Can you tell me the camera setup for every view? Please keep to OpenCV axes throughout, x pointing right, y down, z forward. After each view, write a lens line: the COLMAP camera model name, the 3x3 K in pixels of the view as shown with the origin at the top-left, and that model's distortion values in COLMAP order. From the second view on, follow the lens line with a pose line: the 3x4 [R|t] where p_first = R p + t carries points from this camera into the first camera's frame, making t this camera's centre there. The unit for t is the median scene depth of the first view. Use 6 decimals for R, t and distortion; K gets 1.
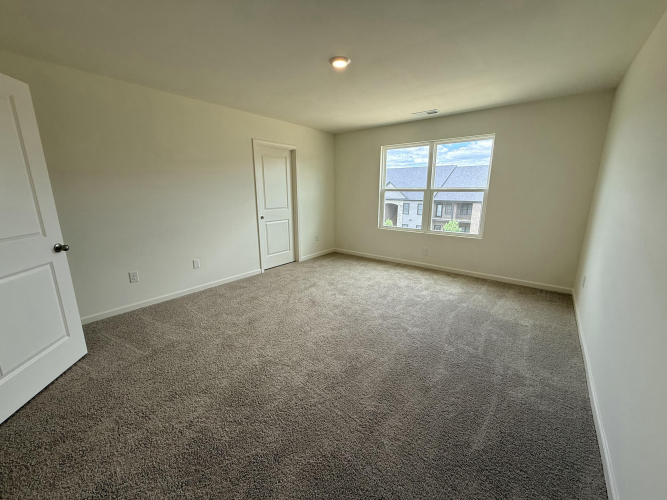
lens RADIAL K [[265.1, 0, 331.6], [0, 265.1, 250.6], [0, 0, 1]] dist [-0.000629, 0.000403]
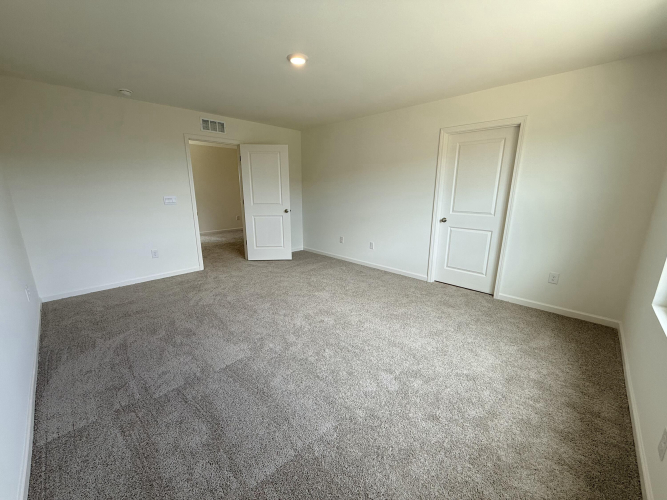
lens RADIAL K [[265.1, 0, 331.6], [0, 265.1, 250.6], [0, 0, 1]] dist [-0.000629, 0.000403]
pose [[-0.082478, 0.240118, -0.967233, 0.576282], [-0.224846, 0.941033, 0.252787, -0.159620], [0.970897, 0.238328, -0.023625, 0.662481]]
